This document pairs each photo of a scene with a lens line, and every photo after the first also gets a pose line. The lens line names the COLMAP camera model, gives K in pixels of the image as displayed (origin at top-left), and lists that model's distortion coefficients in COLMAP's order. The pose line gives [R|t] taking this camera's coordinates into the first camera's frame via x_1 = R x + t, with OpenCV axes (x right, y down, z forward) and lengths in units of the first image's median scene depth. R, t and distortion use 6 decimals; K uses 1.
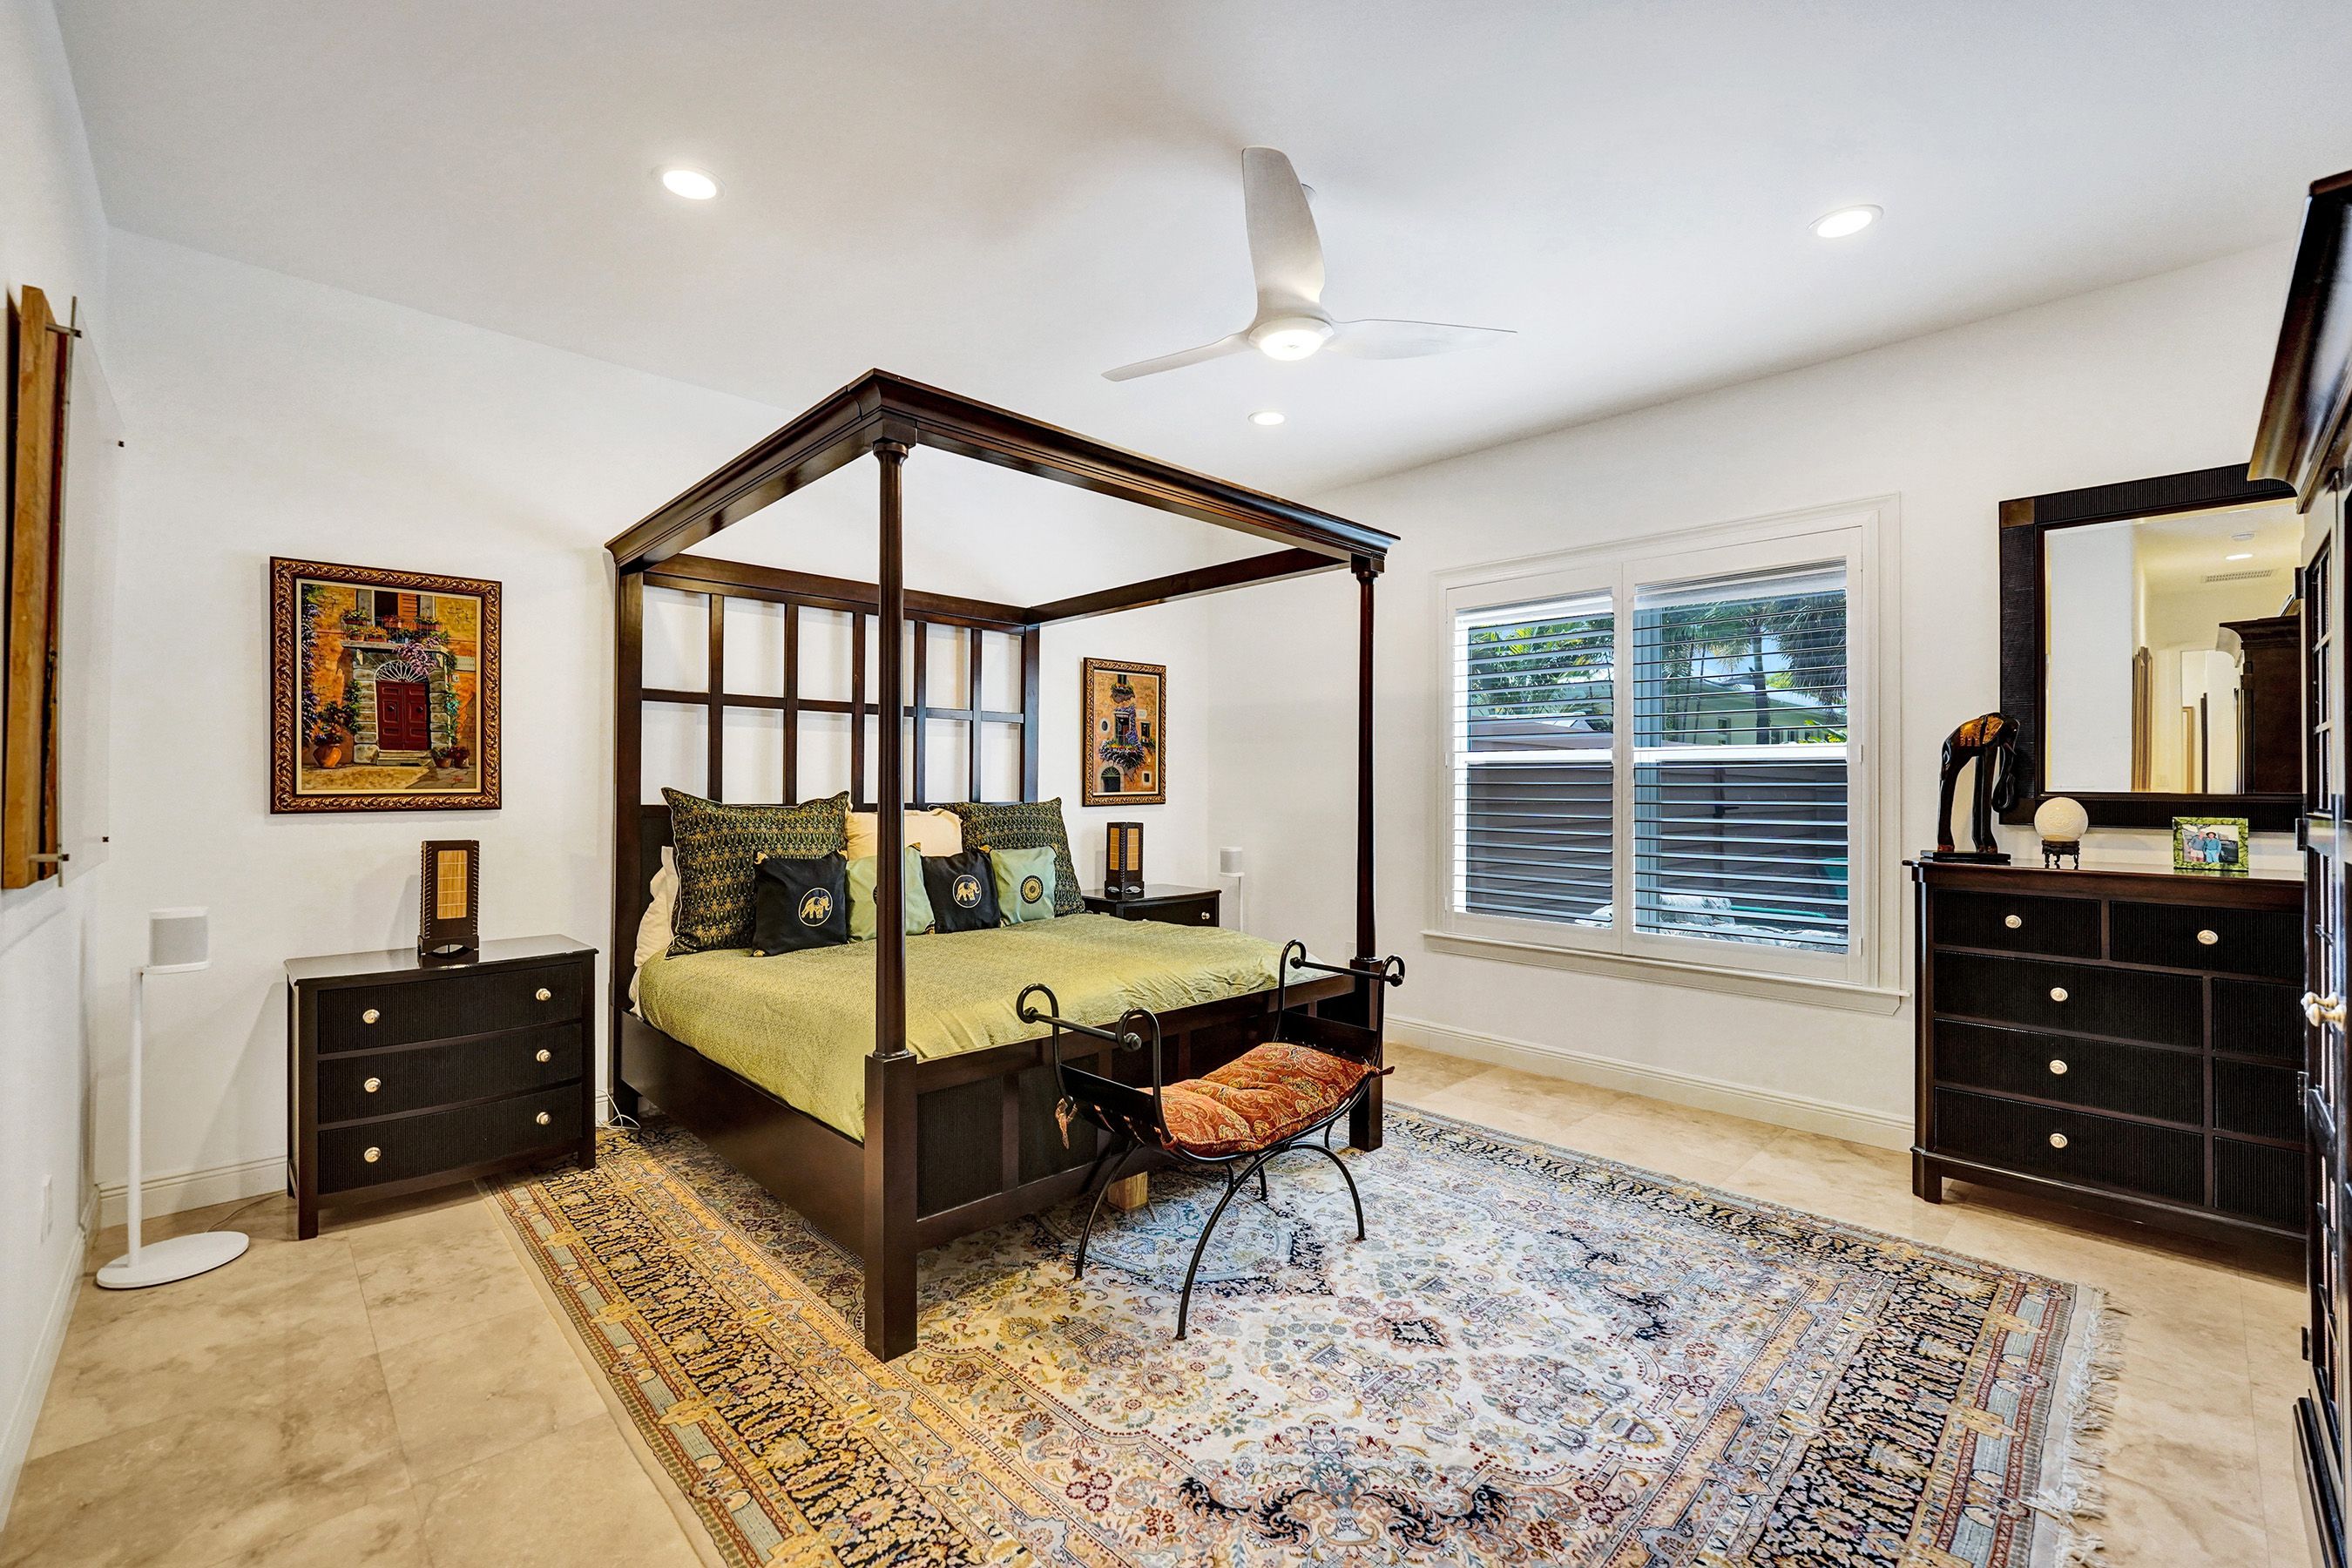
lens RADIAL K [[964.5, 0, 1169.9], [0, 964.5, 820.2], [0, 0, 1]] dist [0.007870, 0.000041]
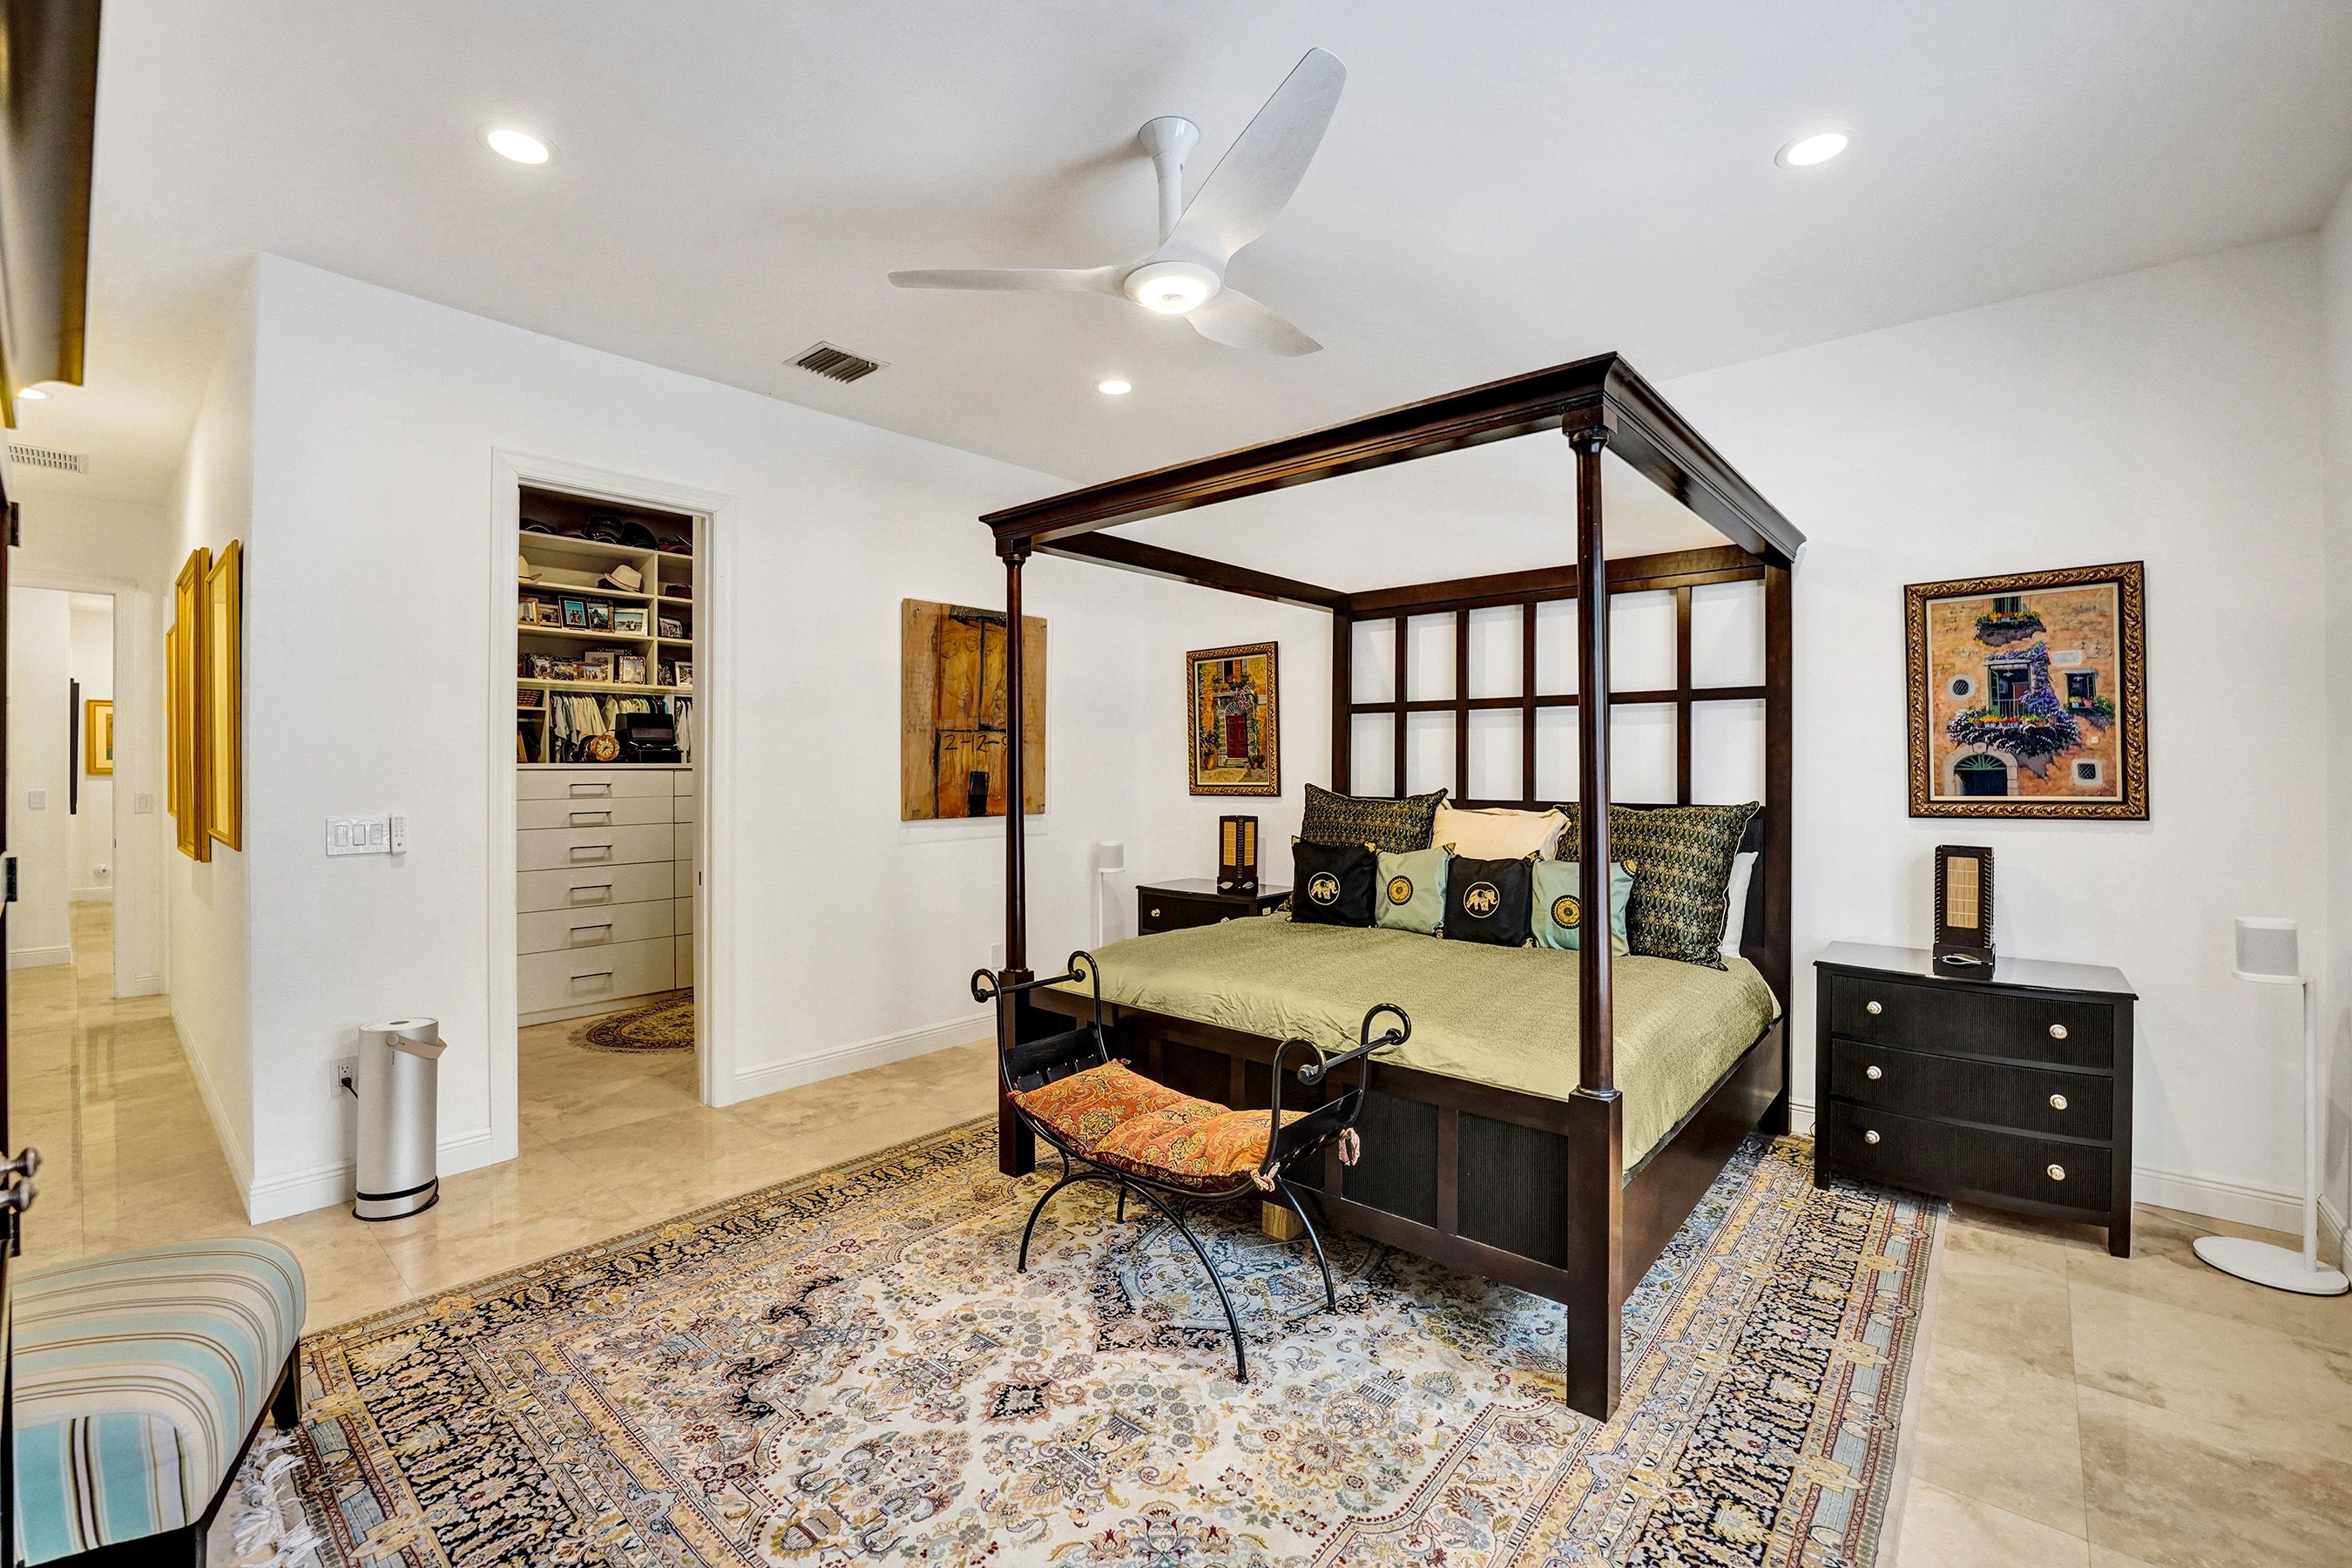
lens RADIAL K [[1002.2, 0, 1176.0], [0, 1002.2, 784.0], [0, 0, 1]] dist [-0.064905, 0.033372]
pose [[0.097013, 0.002535, -0.995280, 0.850026], [-0.044004, 0.999030, -0.001744, -0.023115], [0.994310, 0.043965, 0.097030, 0.763088]]
